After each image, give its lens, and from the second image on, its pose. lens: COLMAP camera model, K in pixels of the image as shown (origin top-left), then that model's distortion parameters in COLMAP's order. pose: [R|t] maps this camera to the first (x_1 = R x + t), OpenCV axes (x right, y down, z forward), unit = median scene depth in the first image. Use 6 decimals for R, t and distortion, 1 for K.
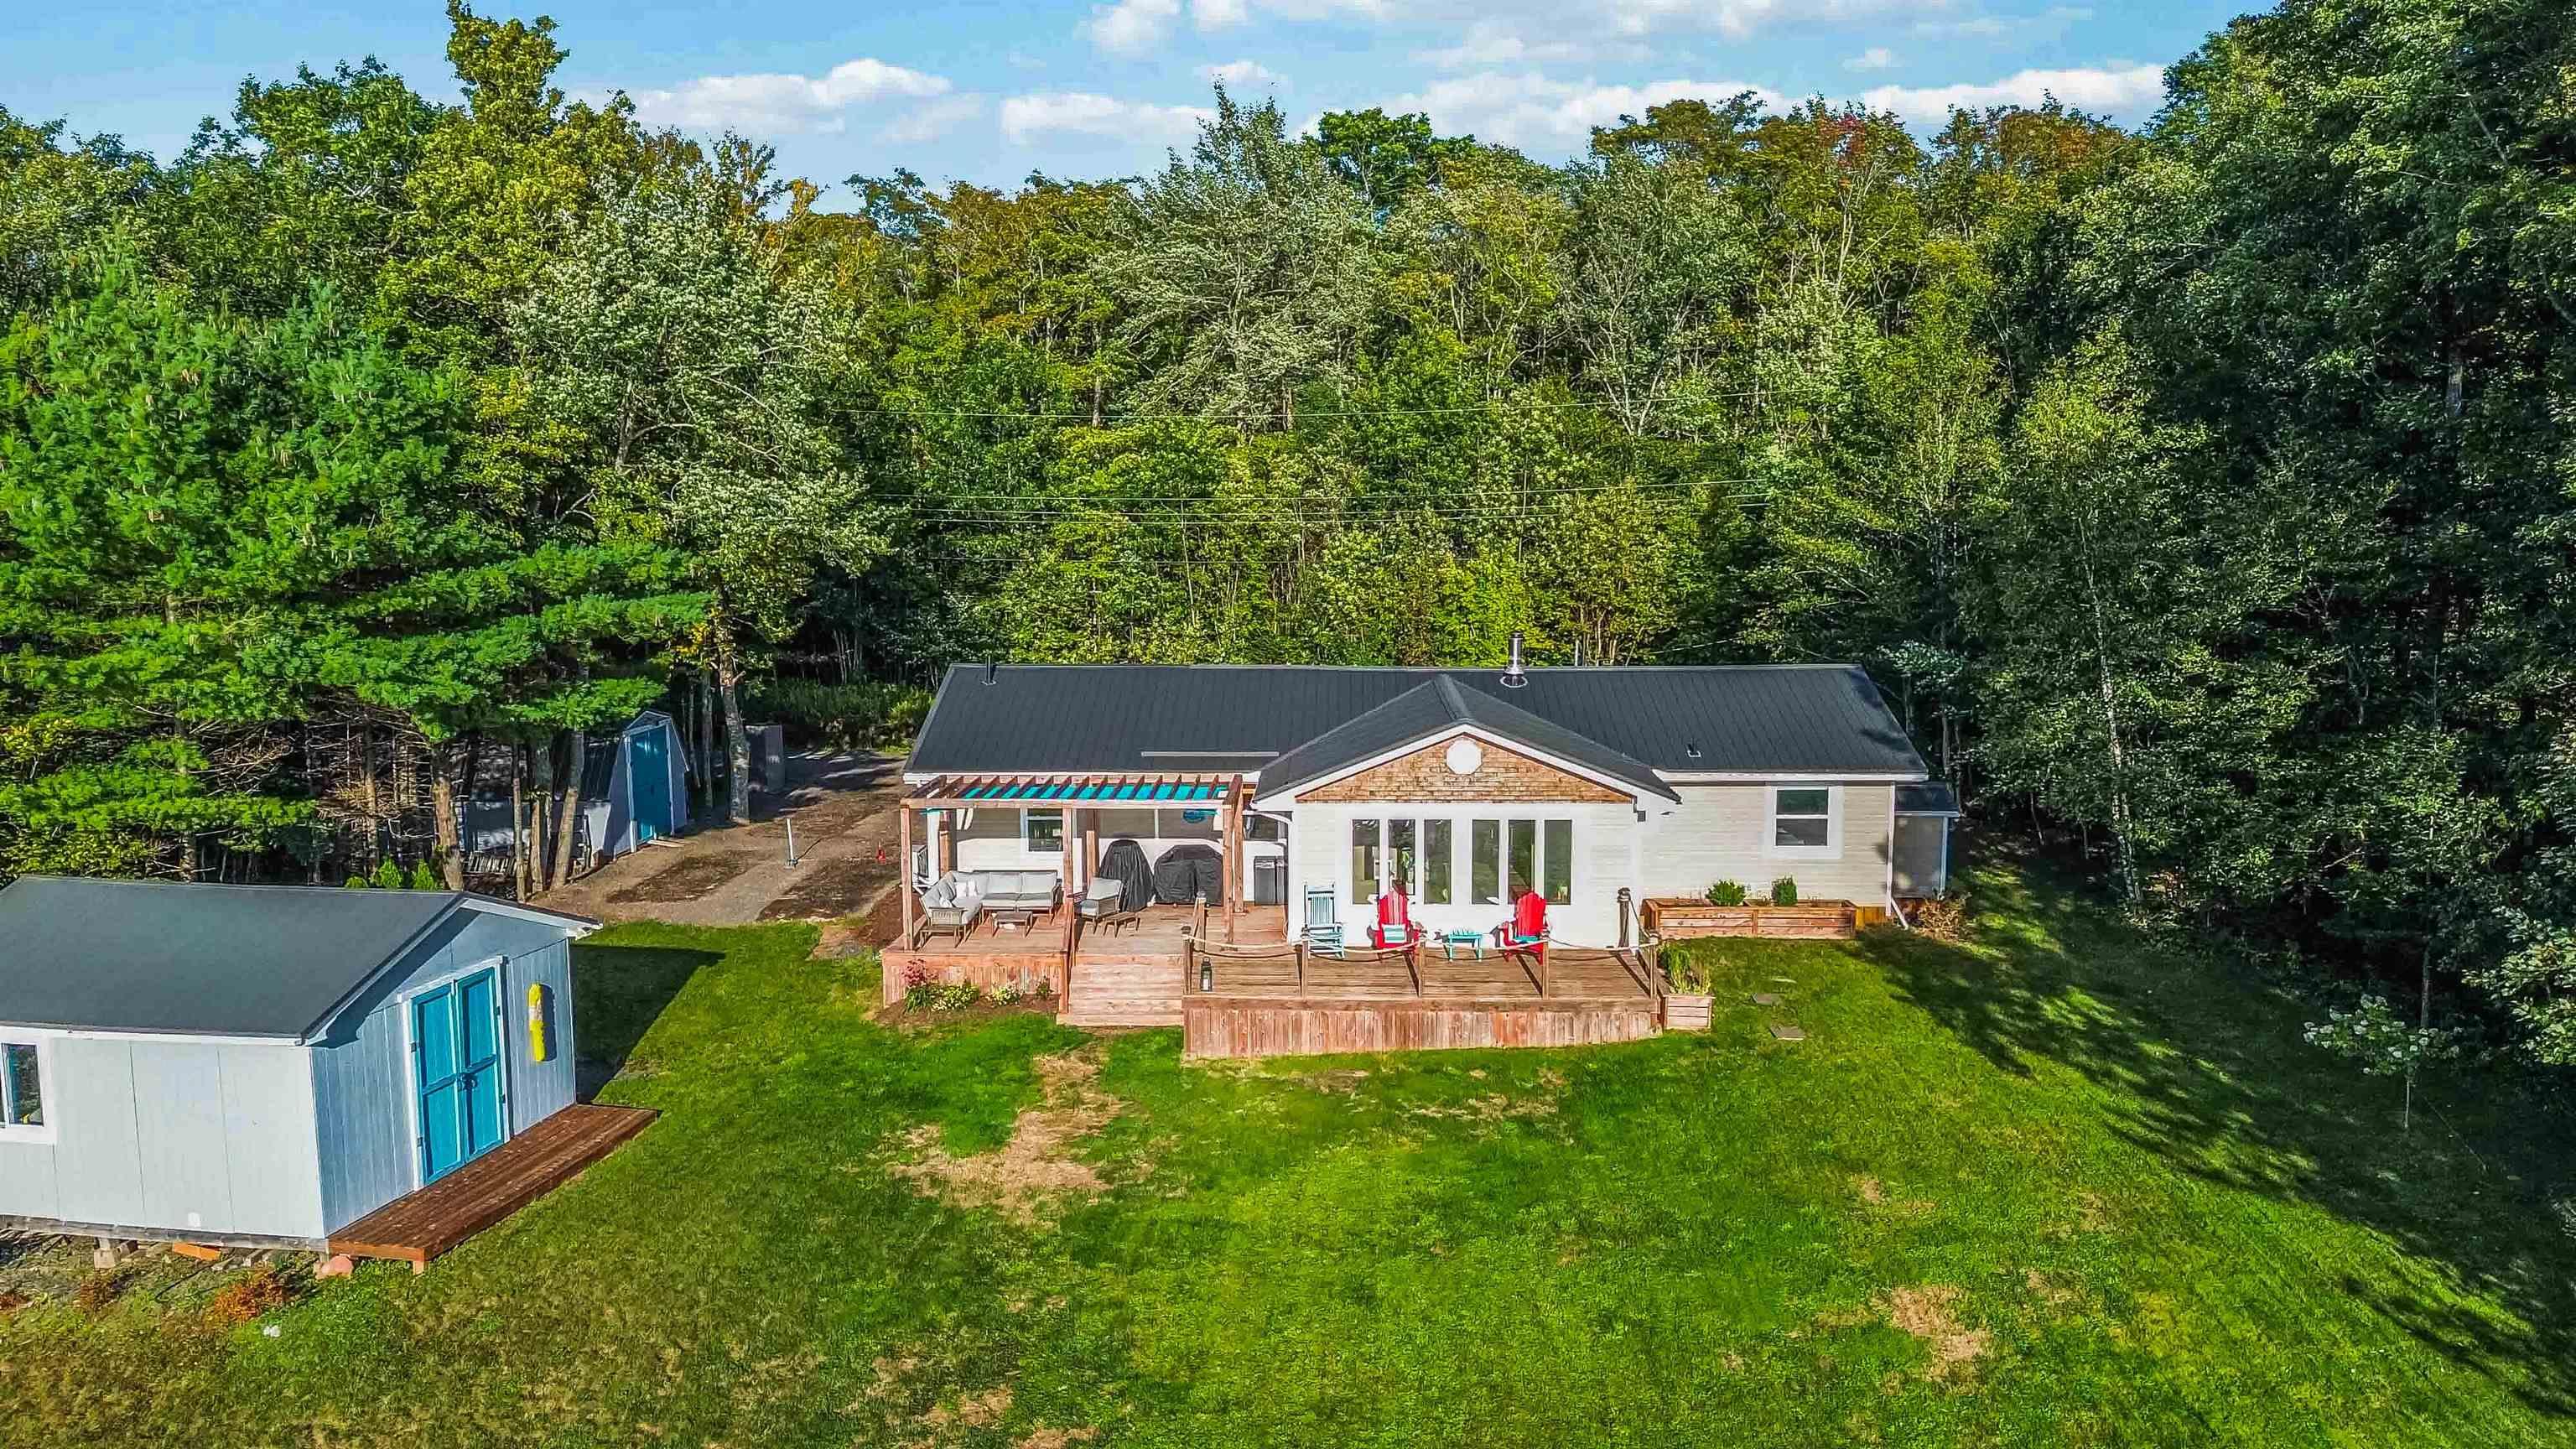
lens RADIAL K [[1833.4, 0, 1294.1], [0, 1833.4, 827.6], [0, 0, 1]] dist [0.006361, 0.004165]
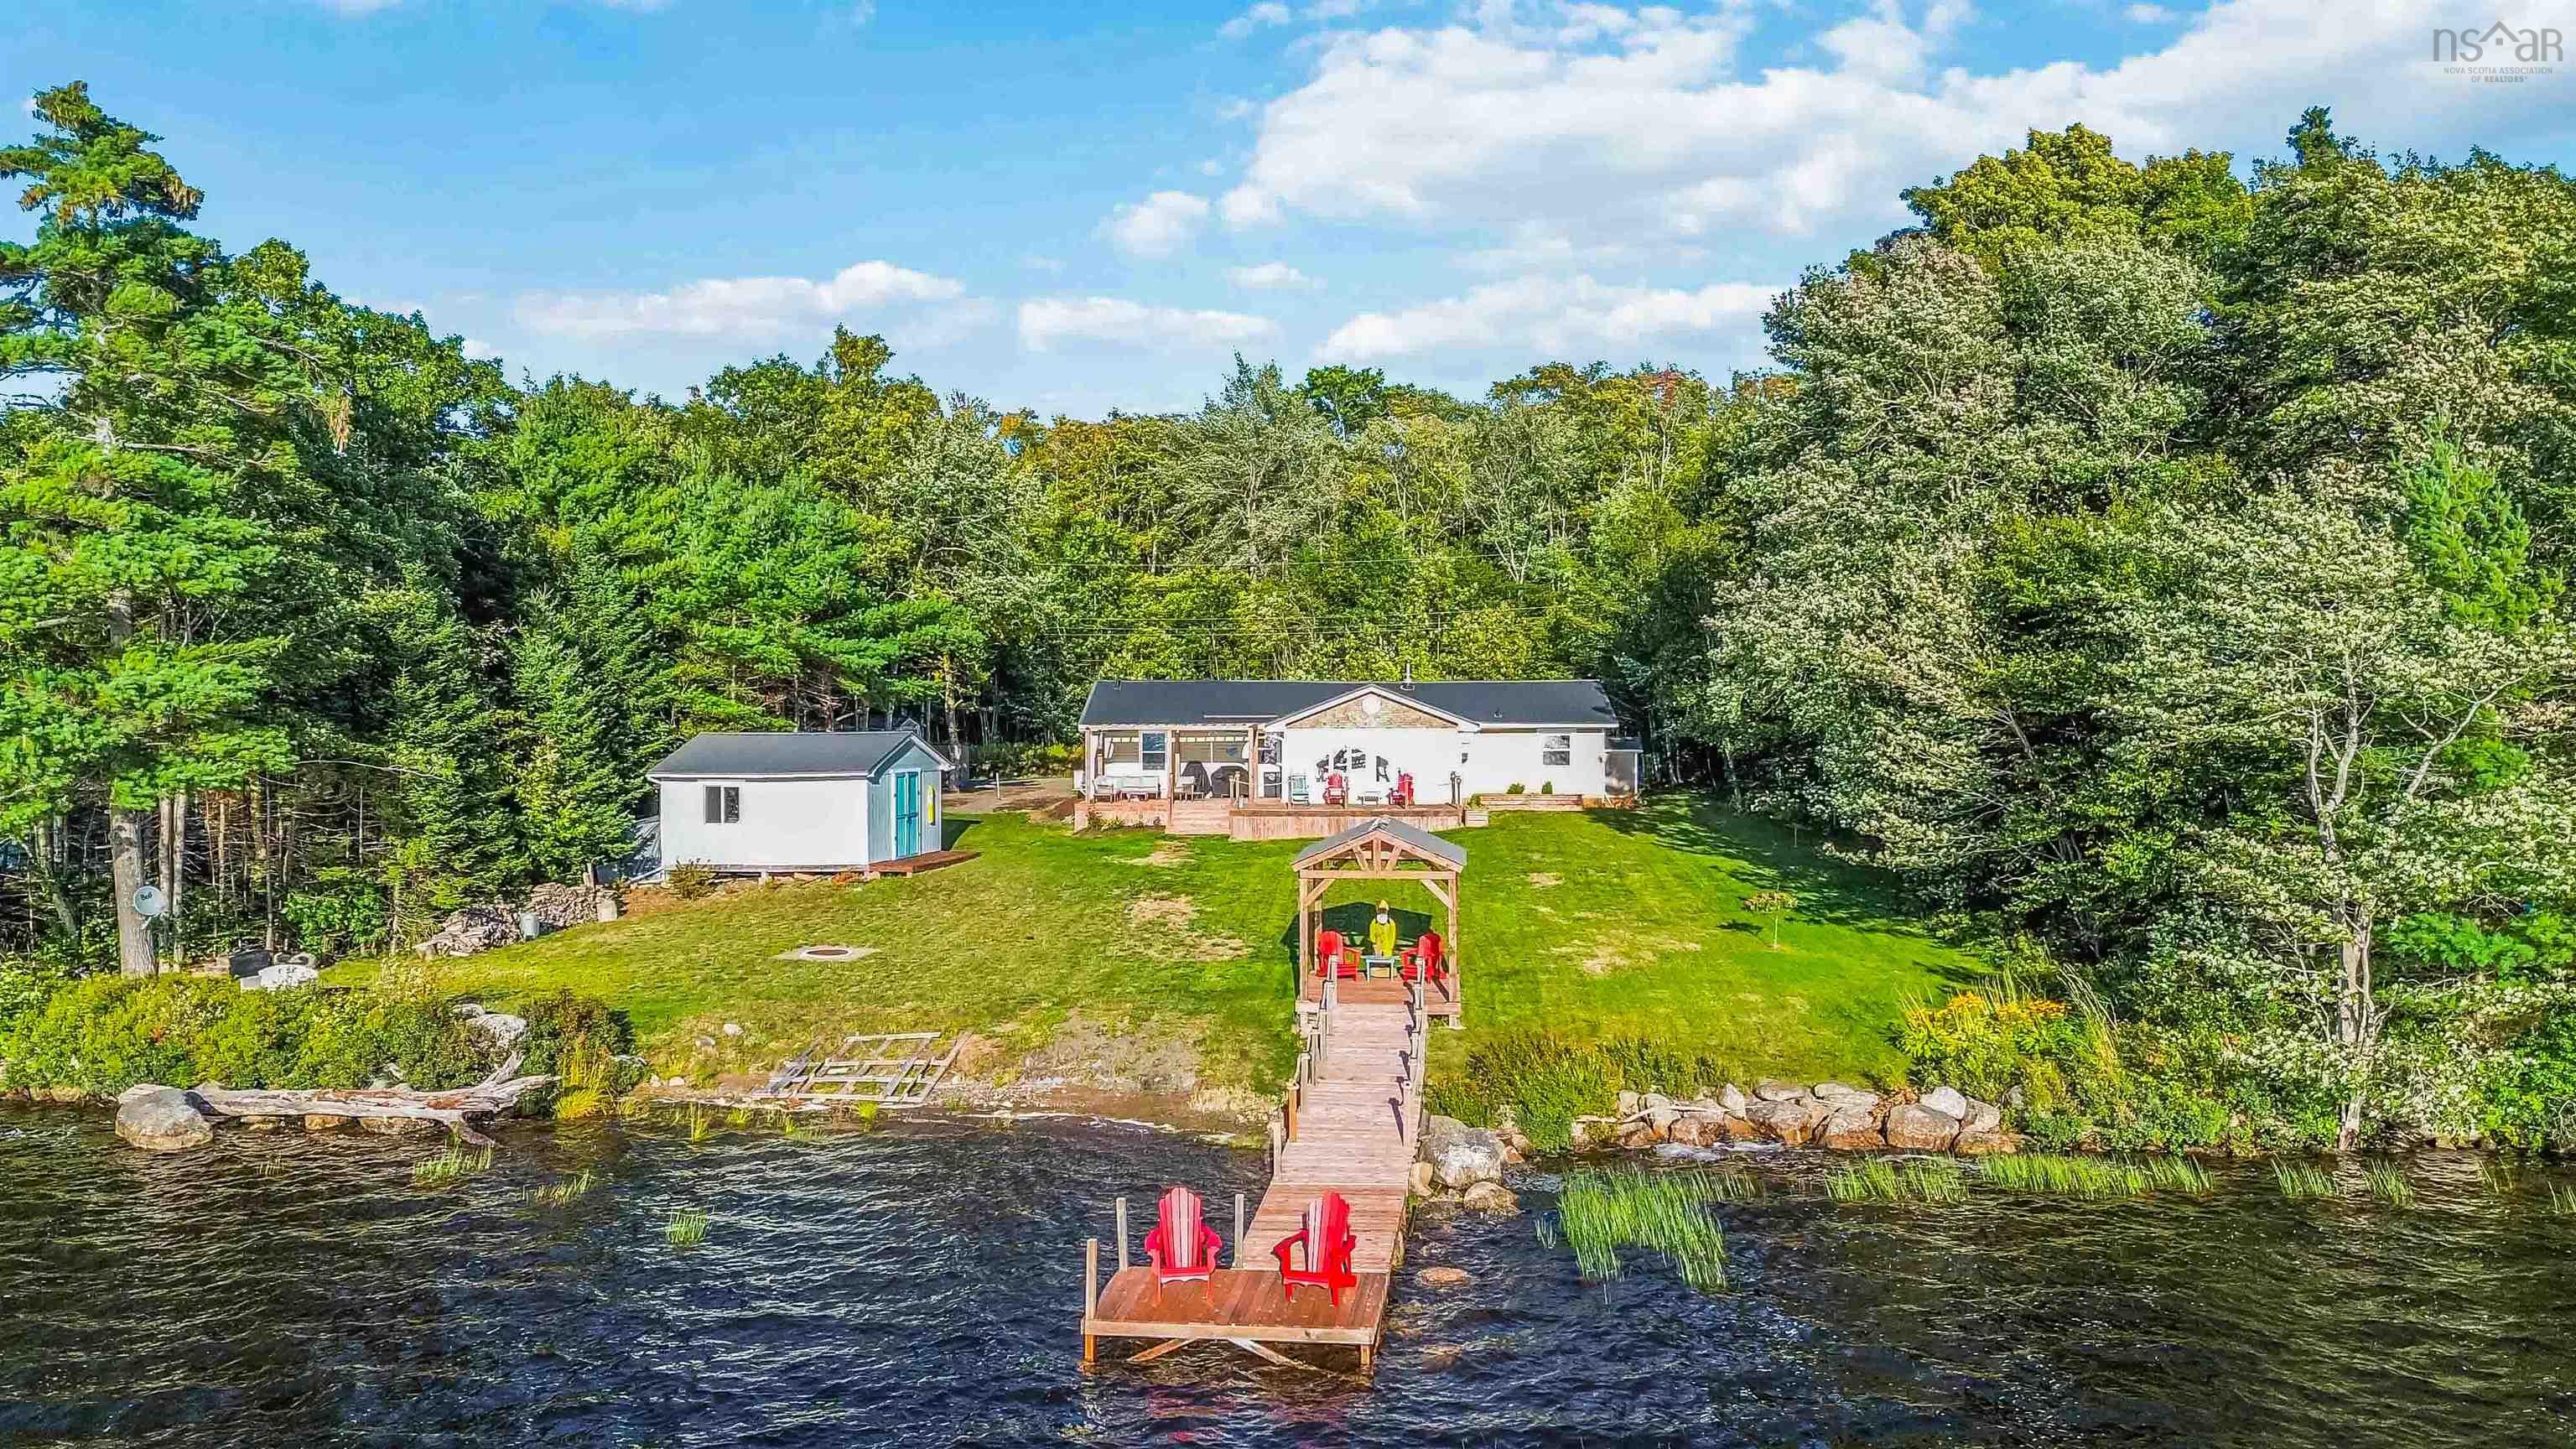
lens RADIAL K [[1827.9, 0, 1288.0], [0, 1827.9, 724.5], [0, 0, 1]] dist [0.059449, -0.042909]
pose [[0.999992, 0.004003, -0.000518, 0.001833], [-0.004034, 0.986751, -0.162191, 0.153687], [-0.000139, 0.162192, 0.986759, -0.478470]]
